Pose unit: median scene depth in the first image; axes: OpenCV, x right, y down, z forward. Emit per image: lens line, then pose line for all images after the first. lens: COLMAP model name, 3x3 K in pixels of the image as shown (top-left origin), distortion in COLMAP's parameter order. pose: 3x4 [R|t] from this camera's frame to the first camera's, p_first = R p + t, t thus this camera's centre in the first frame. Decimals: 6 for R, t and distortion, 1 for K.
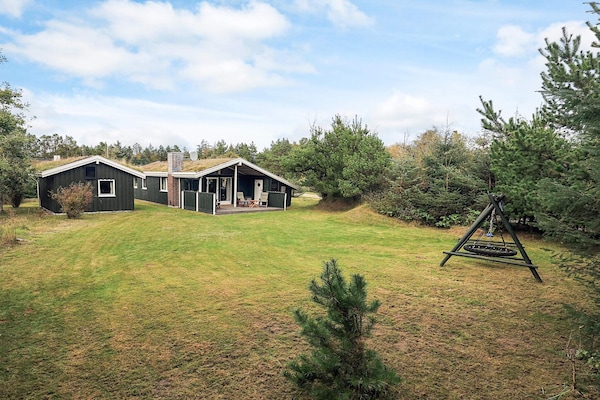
lens RADIAL K [[395.4, 0, 299.0], [0, 395.4, 189.1], [0, 0, 1]] dist [-0.007014, -0.002472]
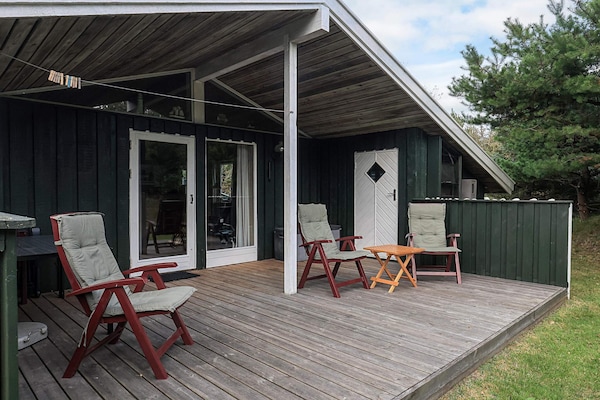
lens RADIAL K [[399.5, 0, 300.0], [0, 399.5, 200.0], [0, 0, 1]] dist [-0.063555, -0.000753]
pose [[0.999591, -0.026399, -0.010997, -0.145209], [0.026160, 0.999430, -0.021325, 0.008814], [0.011554, 0.021029, 0.999712, 0.776520]]
